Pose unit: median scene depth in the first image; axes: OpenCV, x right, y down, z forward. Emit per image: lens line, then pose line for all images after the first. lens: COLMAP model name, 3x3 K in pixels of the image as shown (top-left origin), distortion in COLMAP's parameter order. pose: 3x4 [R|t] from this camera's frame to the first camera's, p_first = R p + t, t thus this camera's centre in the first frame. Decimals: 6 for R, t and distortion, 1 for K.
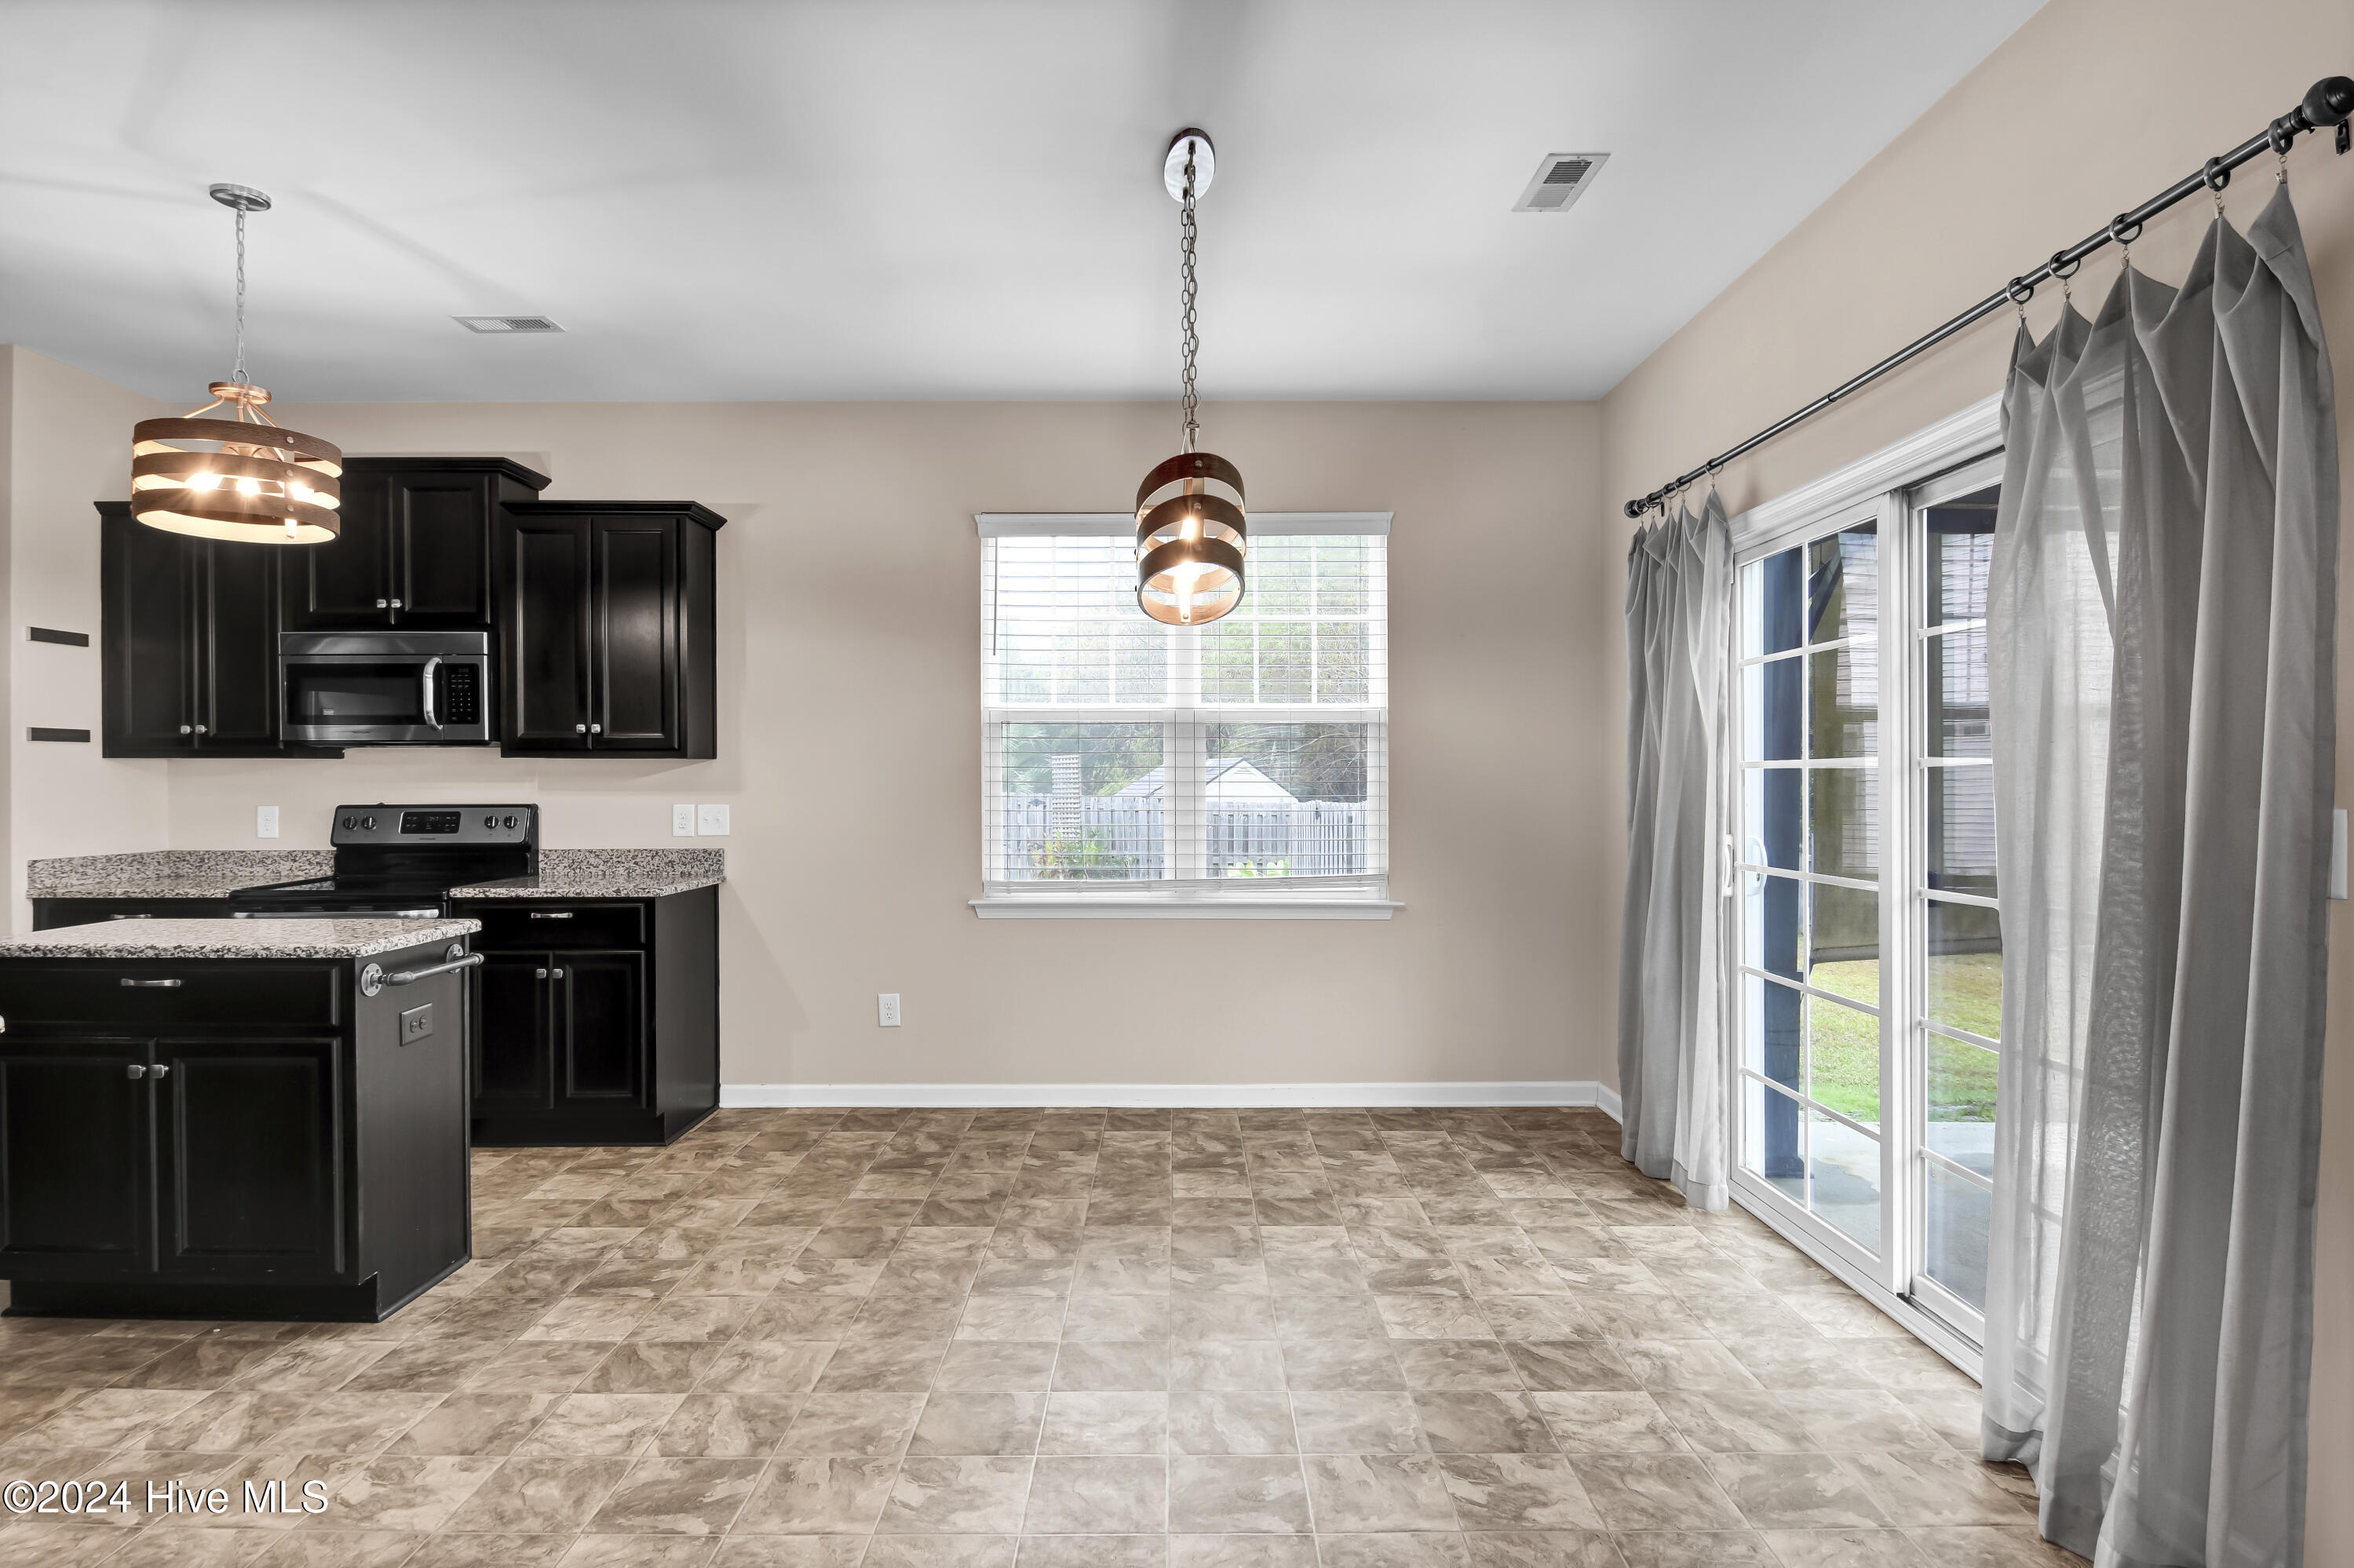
lens RADIAL K [[1286.2, 0, 1183.3], [0, 1286.2, 780.4], [0, 0, 1]] dist [-0.000411, -0.016135]
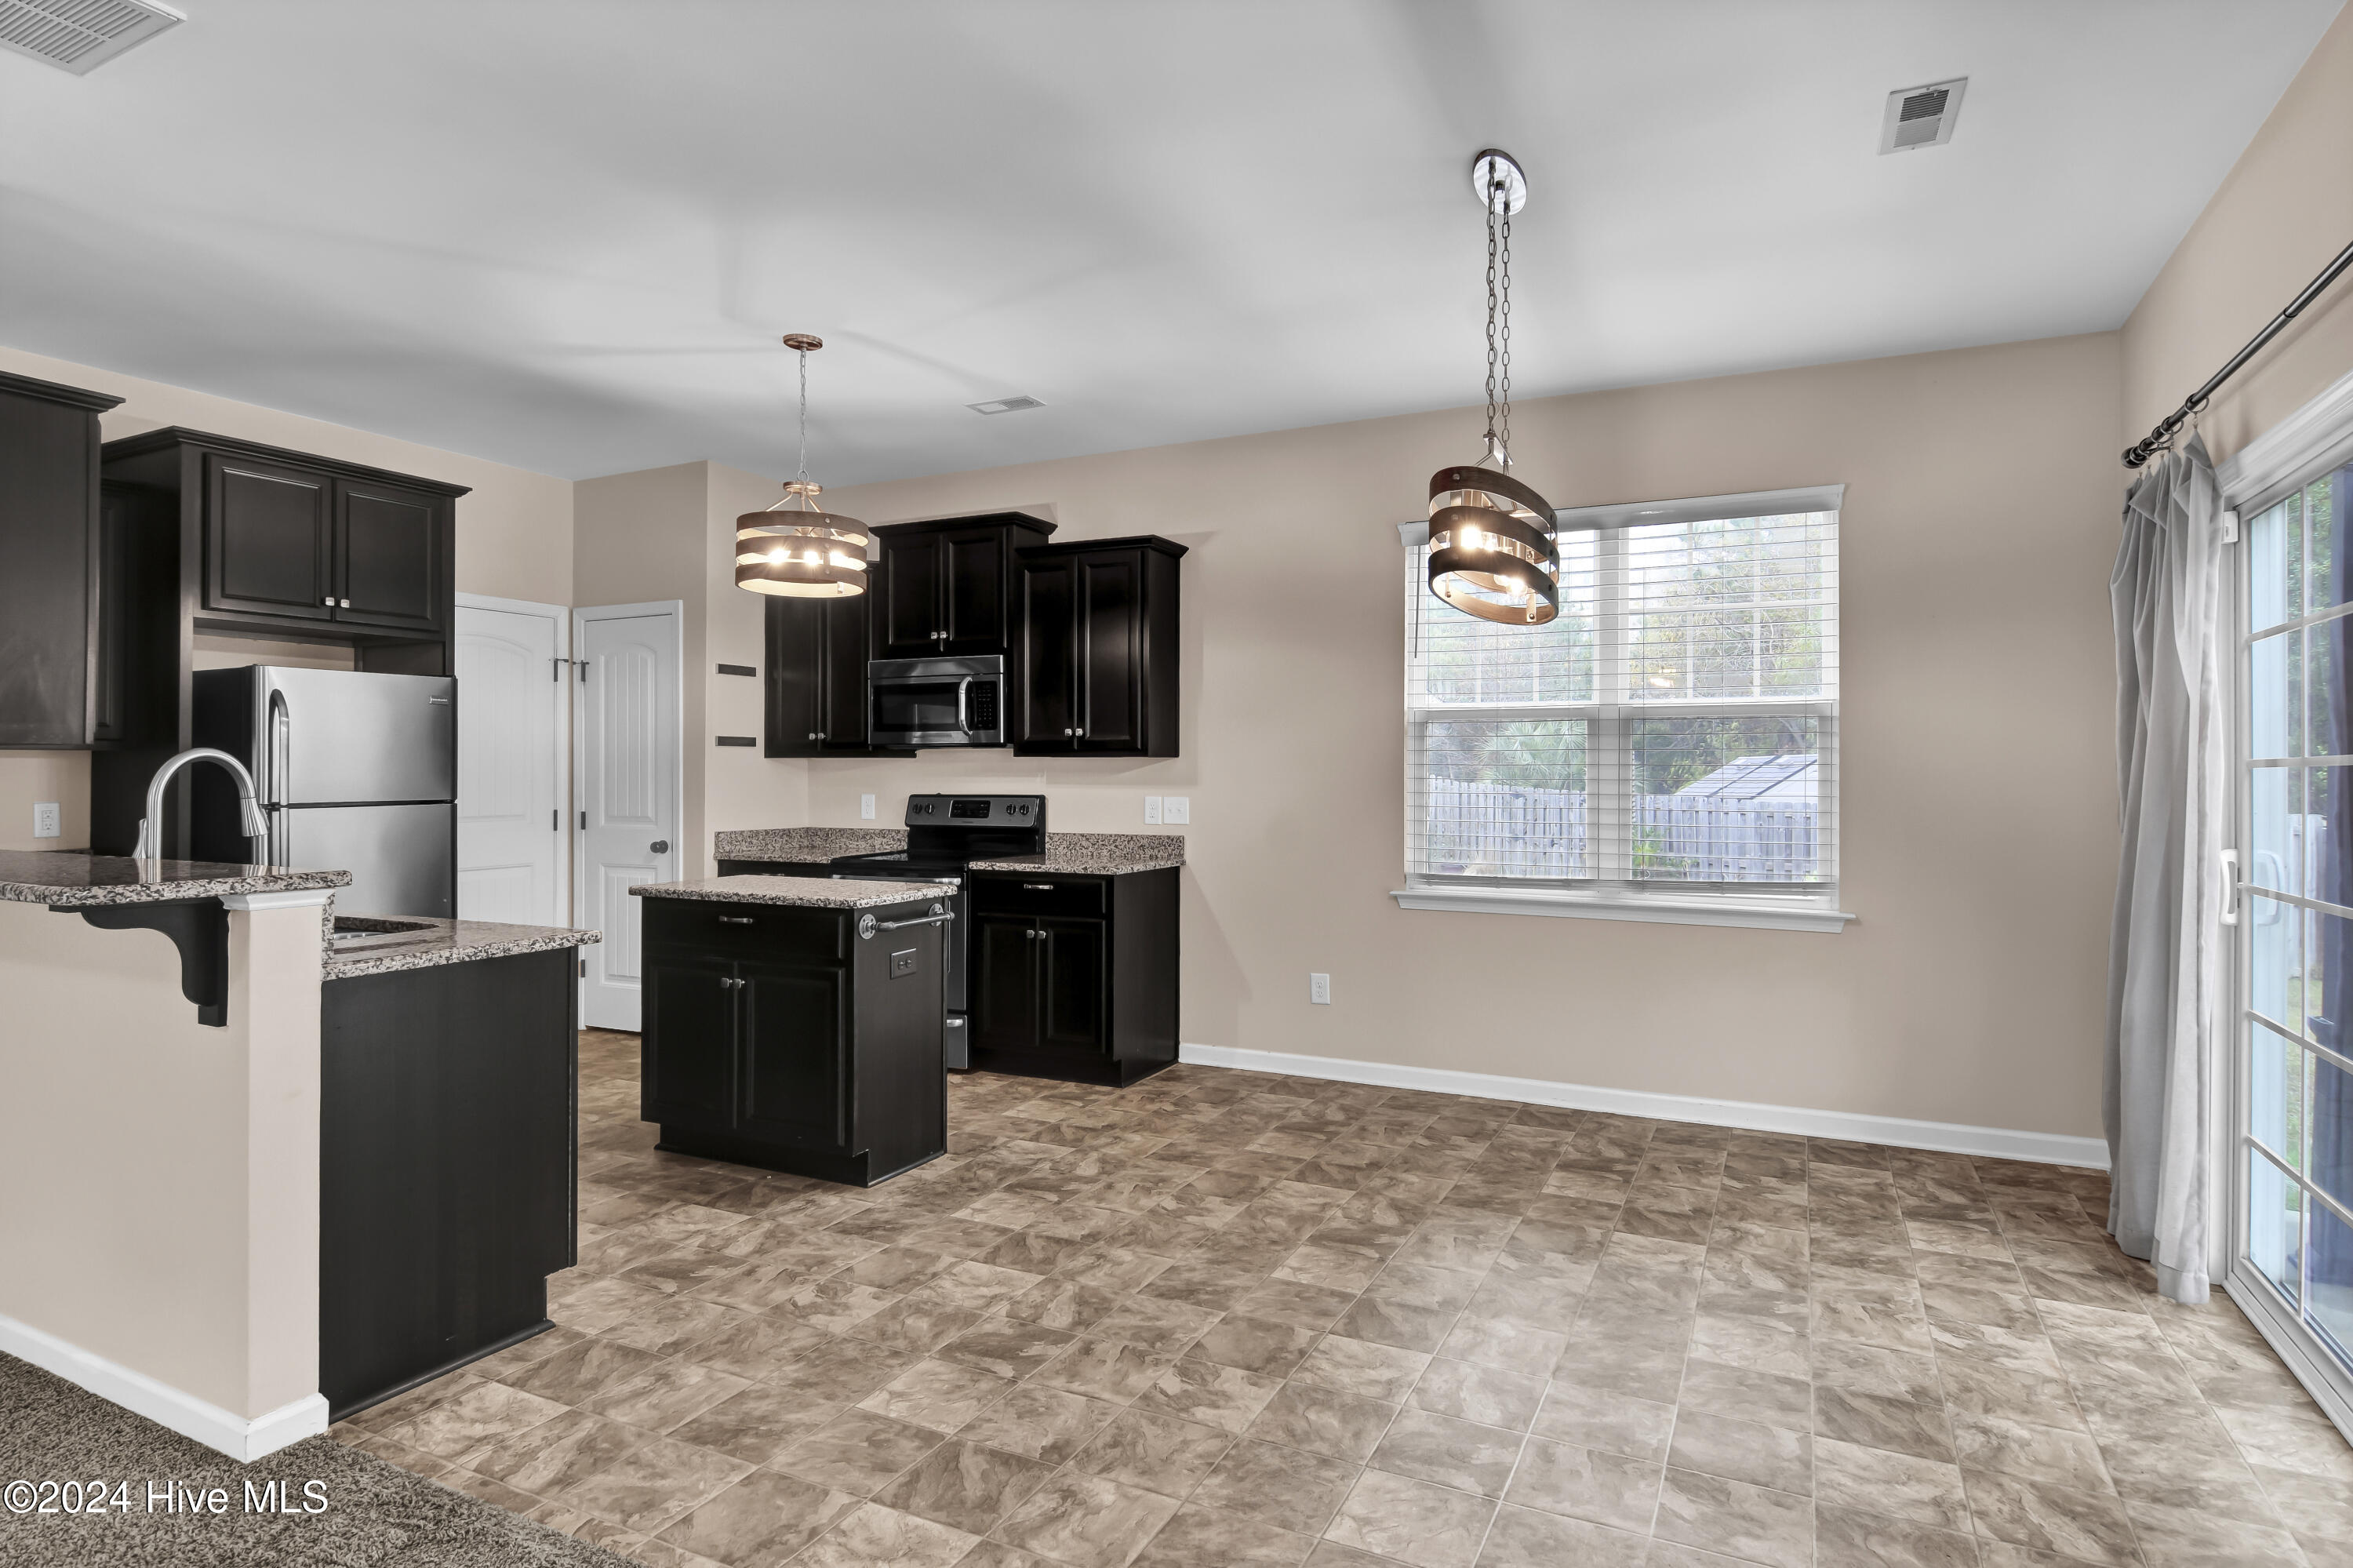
lens RADIAL K [[1277.4, 0, 1167.5], [0, 1277.4, 770.3], [0, 0, 1]] dist [0.021767, -0.019319]
pose [[0.894386, 0.002451, -0.447289, 0.168639], [-0.004849, 0.999979, -0.004216, -0.000620], [0.447269, 0.005940, 0.894380, -0.029576]]
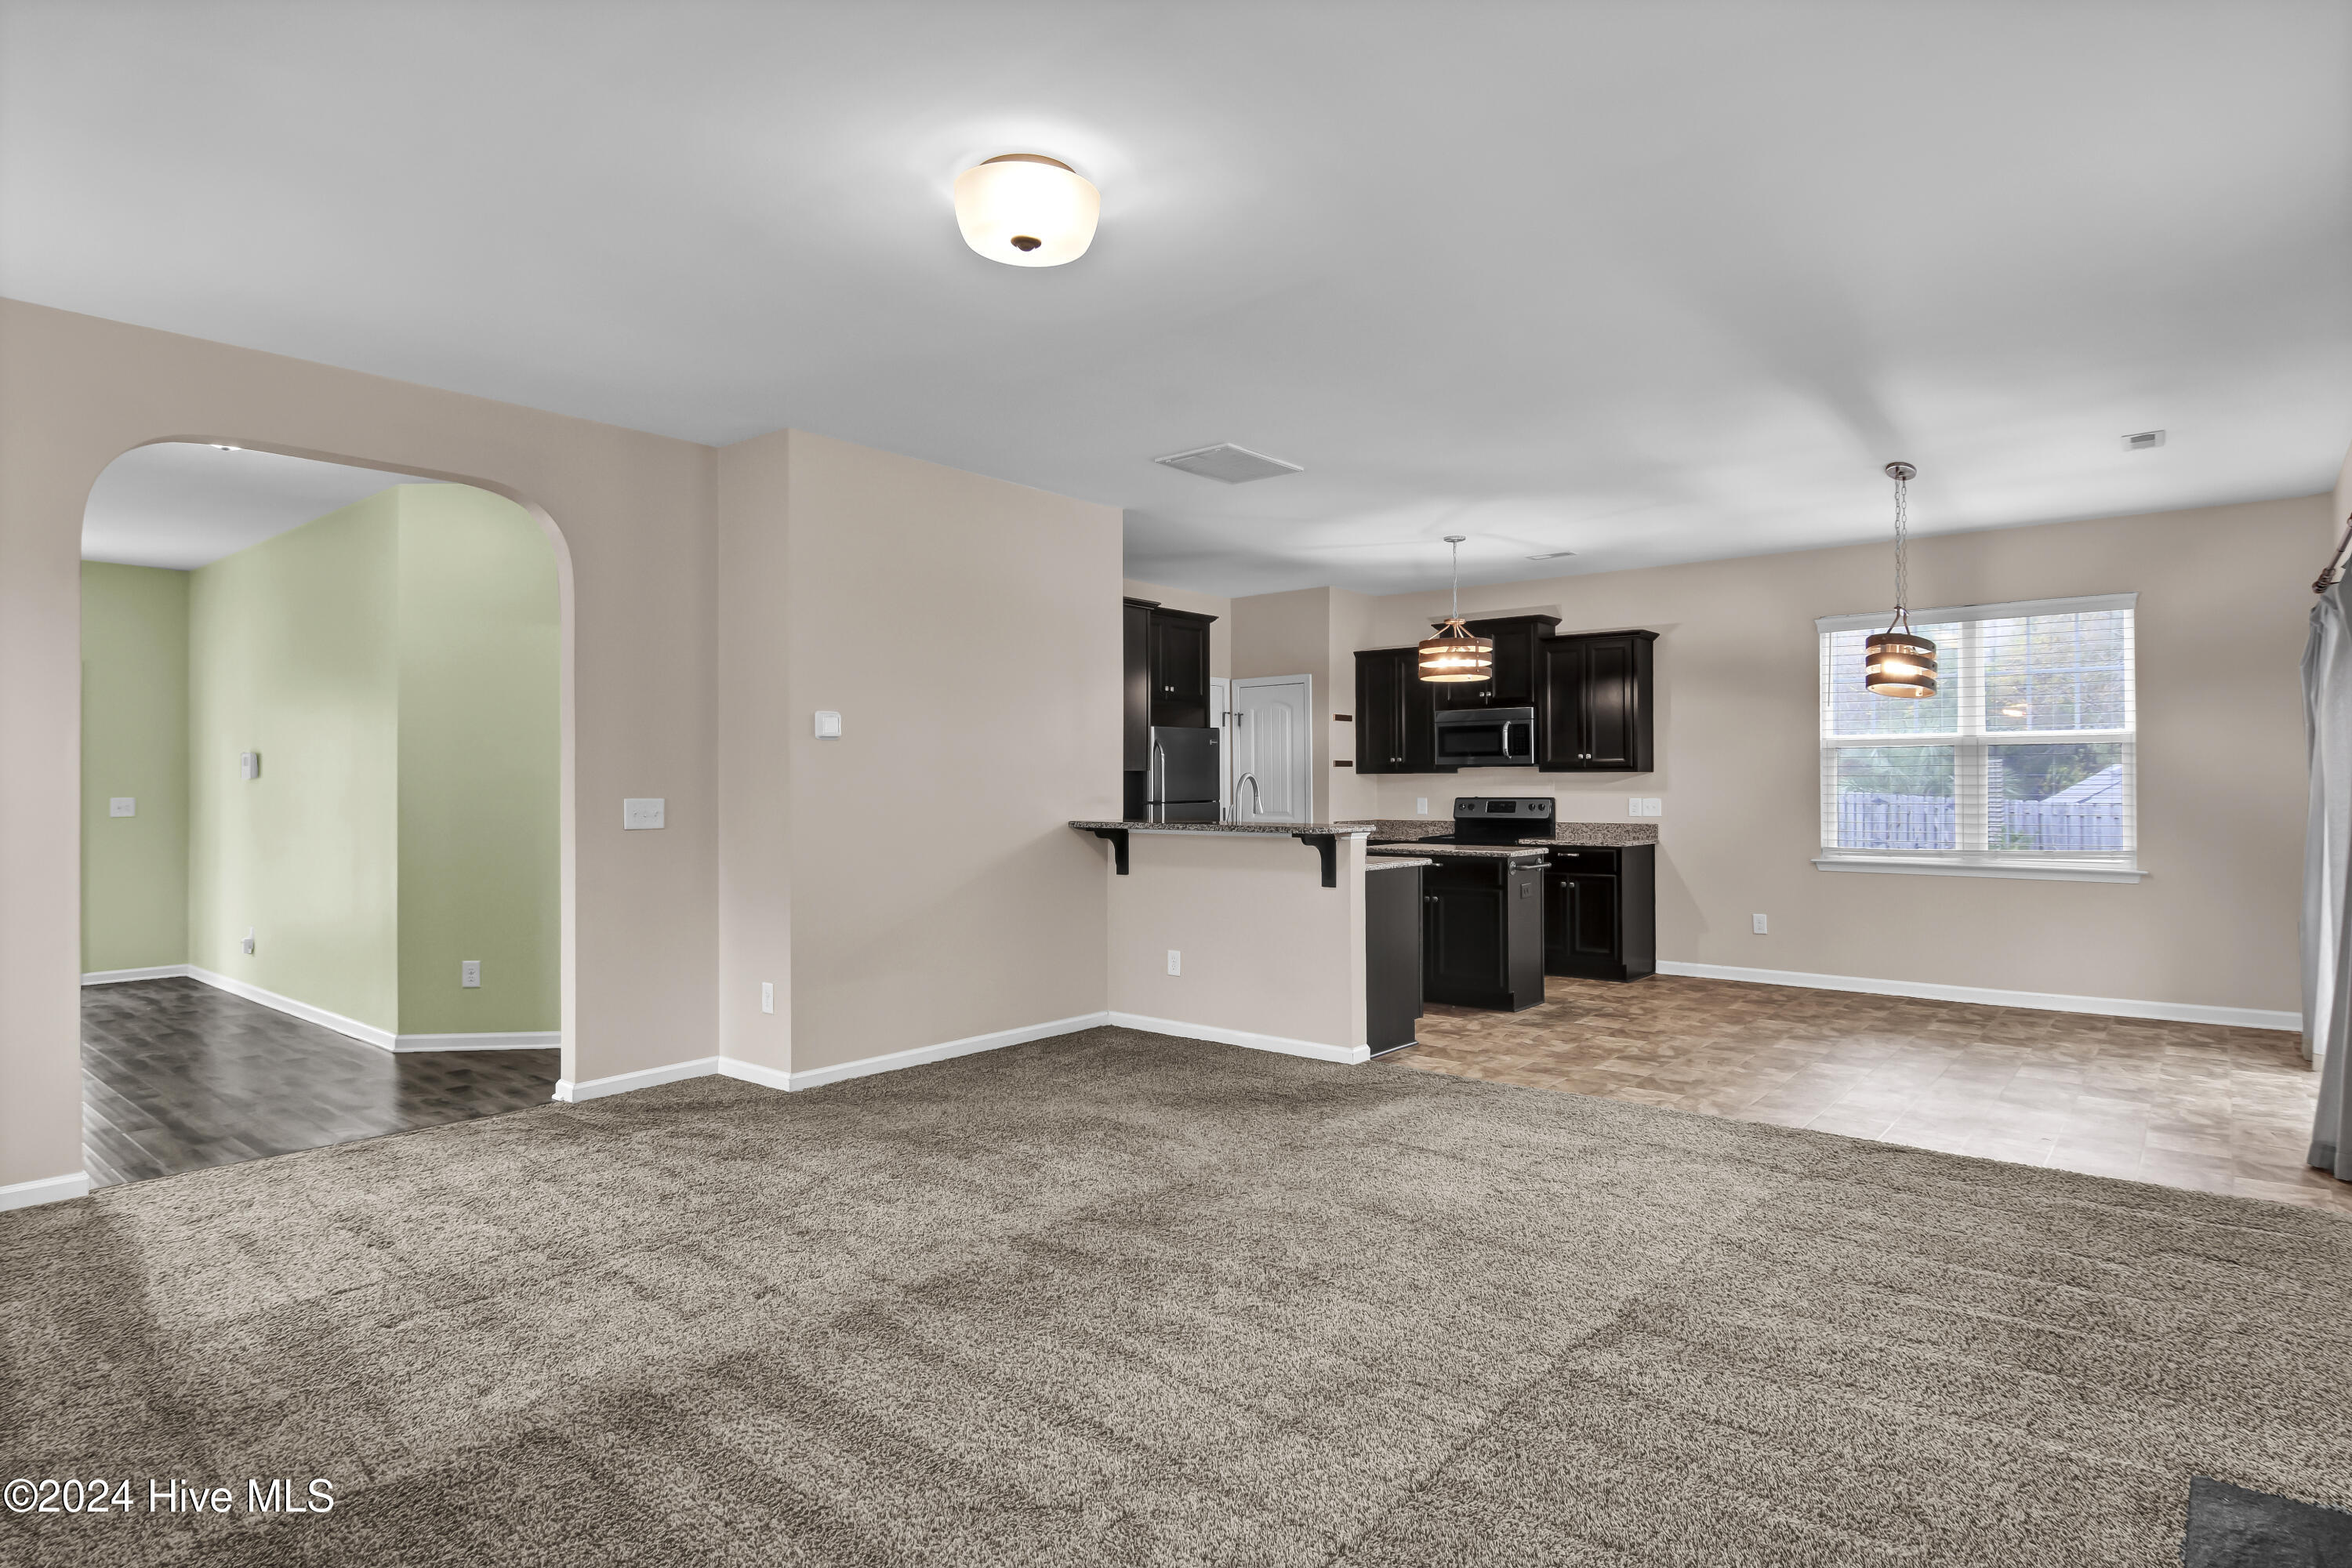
lens RADIAL K [[1246.6, 0, 1186.8], [0, 1246.6, 772.2], [0, 0, 1]] dist [0.000077, 0.000162]
pose [[0.766257, -0.006718, -0.642499, 0.288322], [0.000282, 0.999949, -0.010118, 0.000131], [0.642534, 0.007572, 0.766220, -0.851149]]
